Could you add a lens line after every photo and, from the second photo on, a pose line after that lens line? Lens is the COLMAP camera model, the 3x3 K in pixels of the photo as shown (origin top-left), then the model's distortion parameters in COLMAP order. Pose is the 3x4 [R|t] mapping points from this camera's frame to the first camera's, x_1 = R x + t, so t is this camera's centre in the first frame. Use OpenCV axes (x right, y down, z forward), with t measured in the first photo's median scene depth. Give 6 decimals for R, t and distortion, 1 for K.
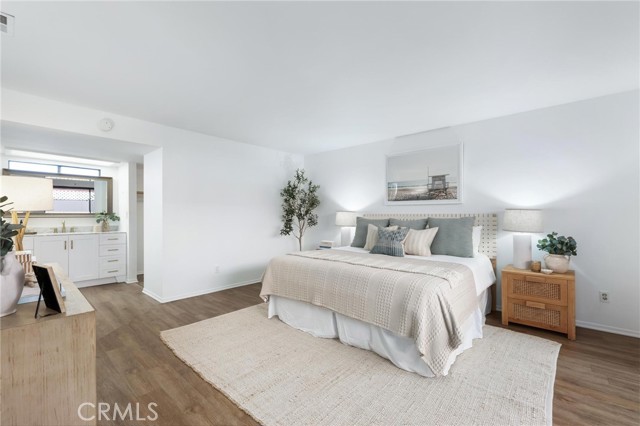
lens RADIAL K [[277.6, 0, 324.2], [0, 277.6, 213.0], [0, 0, 1]] dist [0.008995, -0.000871]
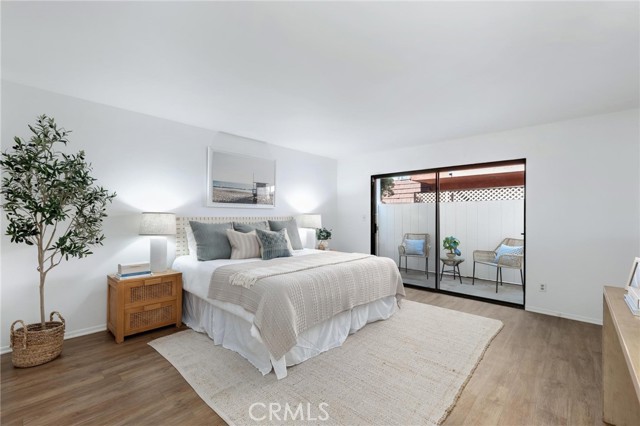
lens RADIAL K [[277.6, 0, 321.6], [0, 277.6, 216.0], [0, 0, 1]] dist [0.008995, -0.000871]
pose [[0.015342, 0.003214, 0.999877, -0.846513], [0.000914, 0.999994, -0.003229, 0.003443], [-0.999882, 0.000963, 0.015339, 0.902611]]
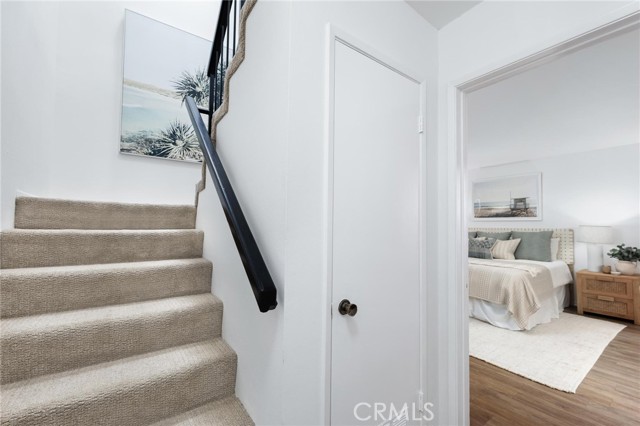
lens RADIAL K [[277.6, 0, 319.6], [0, 277.6, 214.2], [0, 0, 1]] dist [0.008995, -0.000871]
pose [[0.974713, -0.000268, -0.223458, -0.243406], [-0.007783, 0.999352, -0.035151, -0.011620], [0.223323, 0.036001, 0.974079, -0.550415]]
